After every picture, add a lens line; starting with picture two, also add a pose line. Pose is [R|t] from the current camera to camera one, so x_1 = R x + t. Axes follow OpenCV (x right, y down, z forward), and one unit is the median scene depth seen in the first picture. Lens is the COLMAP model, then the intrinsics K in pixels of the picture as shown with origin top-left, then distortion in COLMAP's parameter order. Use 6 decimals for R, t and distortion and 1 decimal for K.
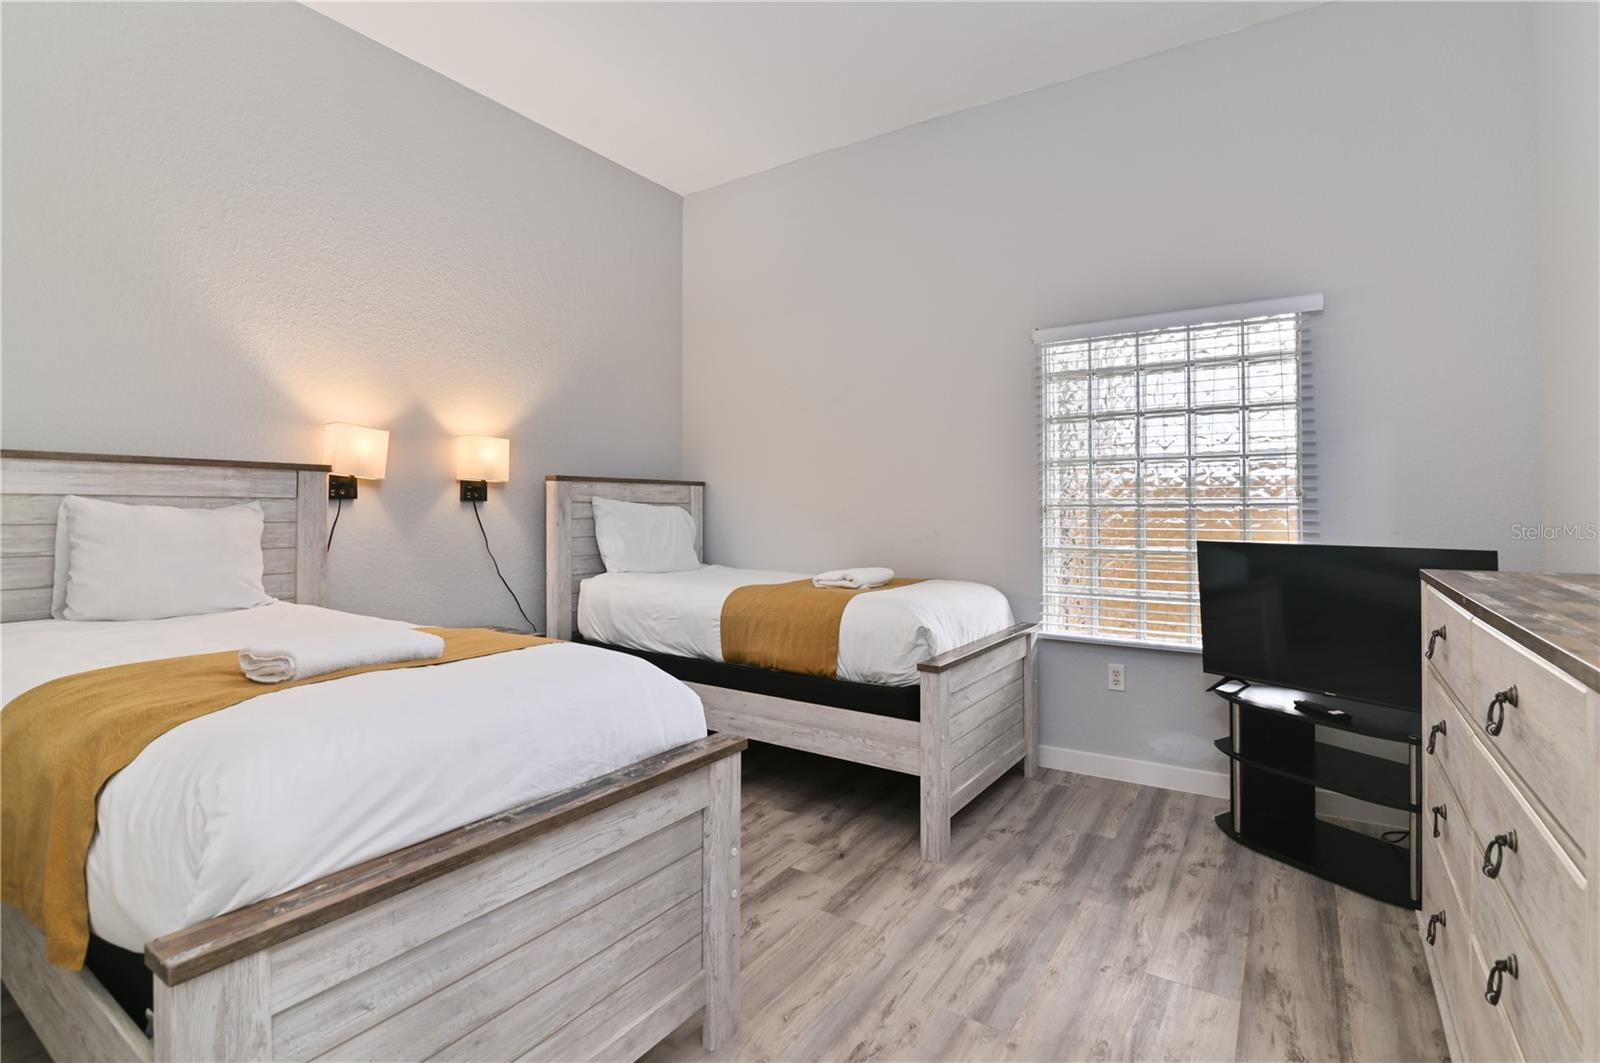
lens RADIAL K [[745.4, 0, 792.6], [0, 745.4, 513.9], [0, 0, 1]] dist [0.012743, 0.000146]
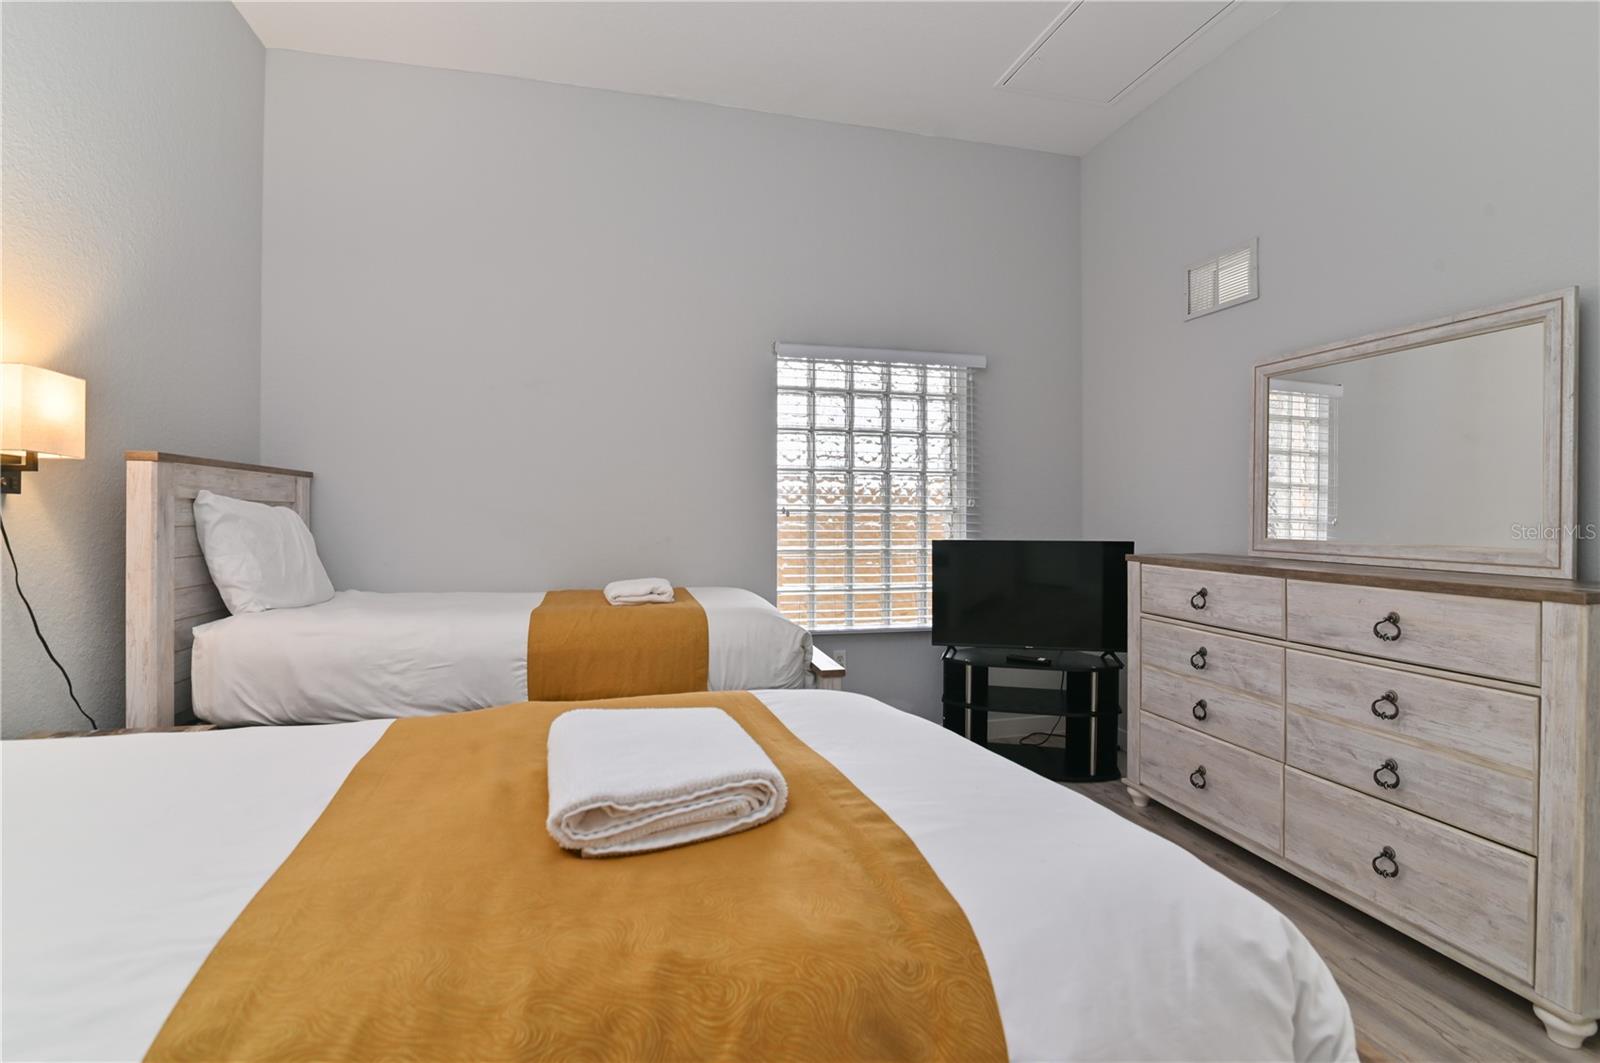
lens RADIAL K [[745.6, 0, 797.9], [0, 745.6, 512.8], [0, 0, 1]] dist [-0.014531, 0.000249]
pose [[0.683965, 0.004515, 0.729501, -0.429509], [-0.000300, 0.999983, -0.005908, -0.001113], [-0.729515, 0.003822, 0.683954, 0.267877]]
